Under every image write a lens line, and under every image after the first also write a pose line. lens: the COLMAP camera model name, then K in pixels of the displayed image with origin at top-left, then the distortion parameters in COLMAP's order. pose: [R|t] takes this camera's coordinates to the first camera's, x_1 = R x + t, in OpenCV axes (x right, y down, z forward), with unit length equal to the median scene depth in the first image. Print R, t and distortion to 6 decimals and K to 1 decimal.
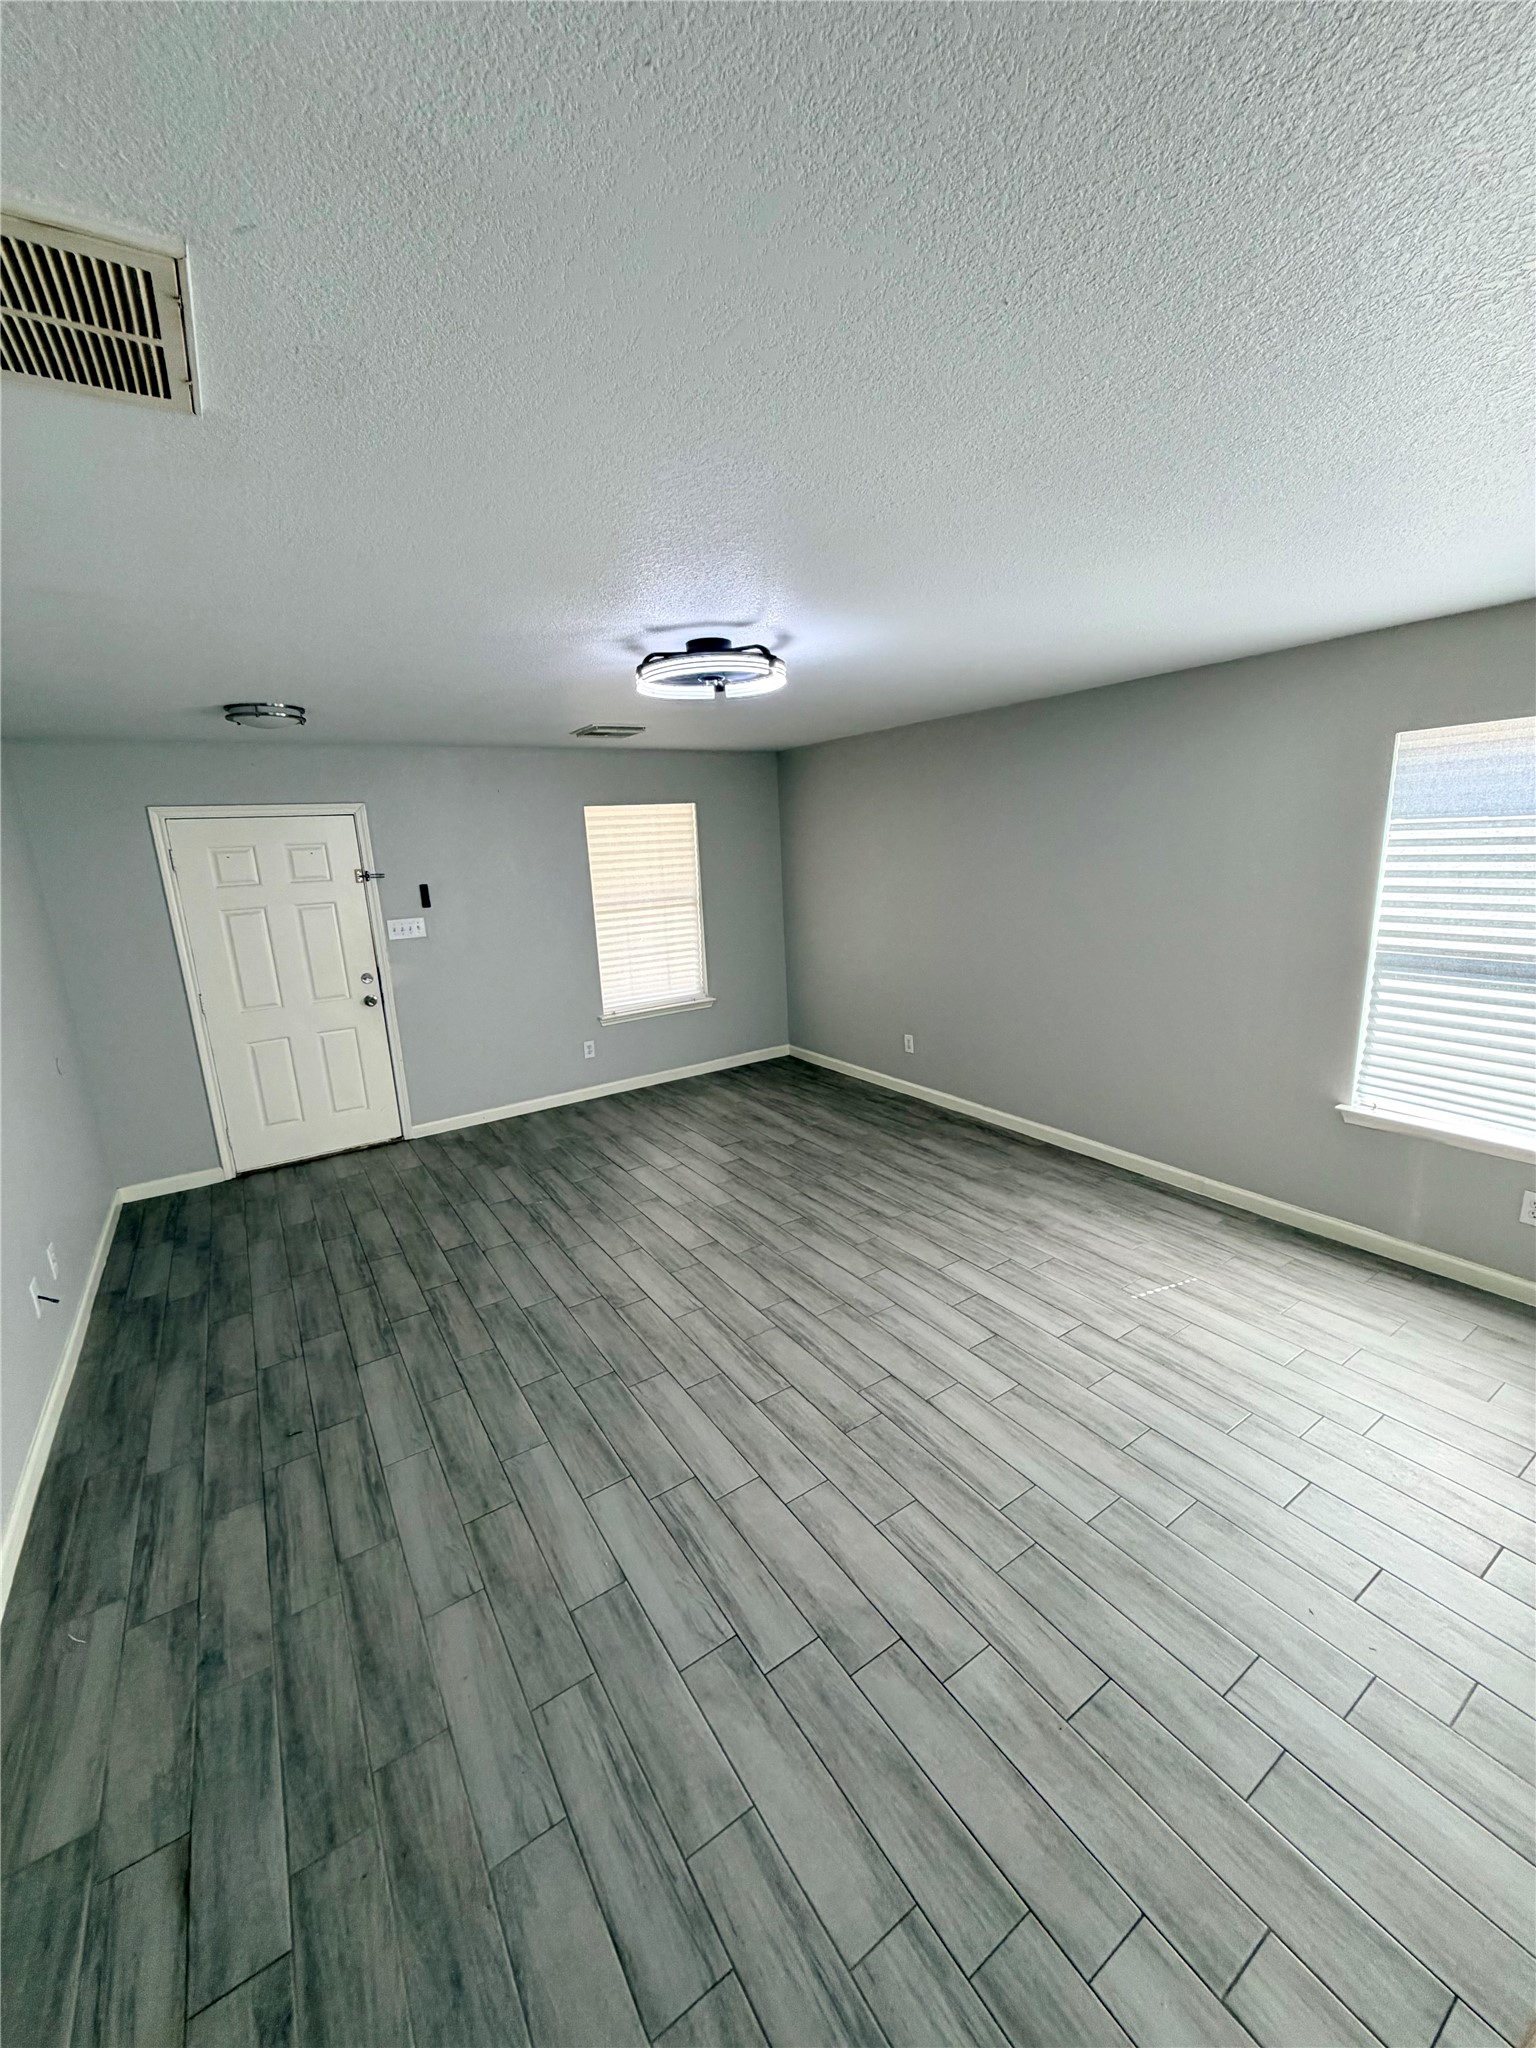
lens RADIAL K [[821.5, 0, 768.1], [0, 821.5, 1016.0], [0, 0, 1]] dist [0.002040, 0.000696]
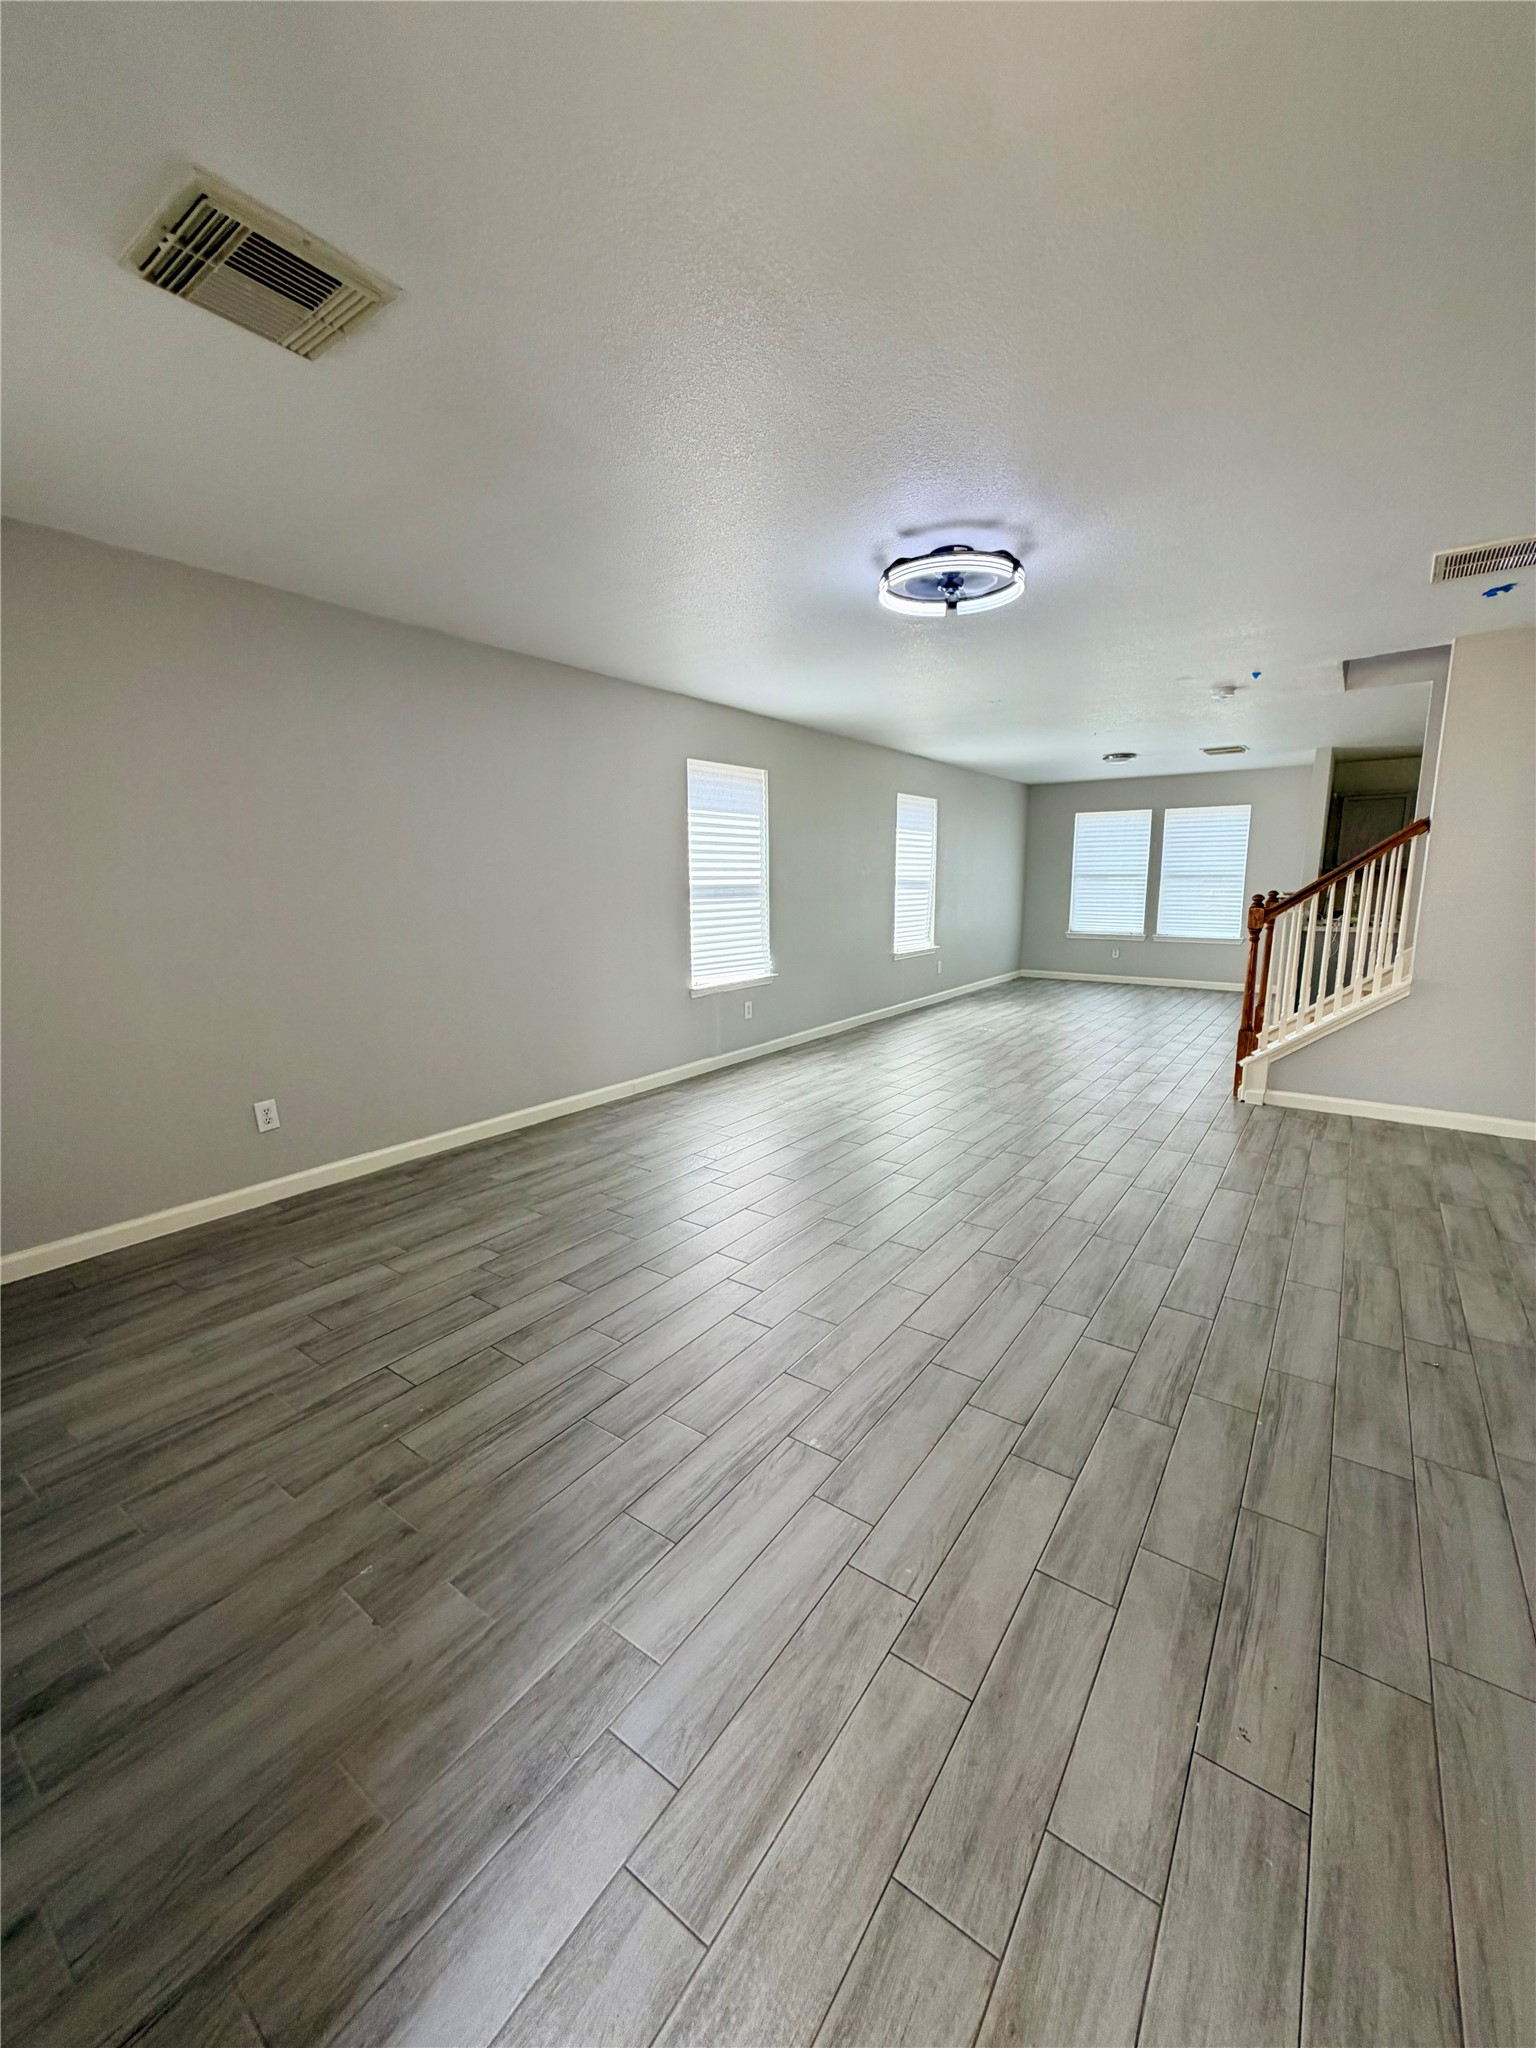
lens RADIAL K [[821.5, 0, 763.7], [0, 821.5, 1027.1], [0, 0, 1]] dist [0.002040, 0.000696]
pose [[-0.358874, -0.115221, 0.926247, -0.642319], [0.223549, 0.952860, 0.205145, -0.088325], [-0.906220, 0.280683, -0.316199, 1.073026]]
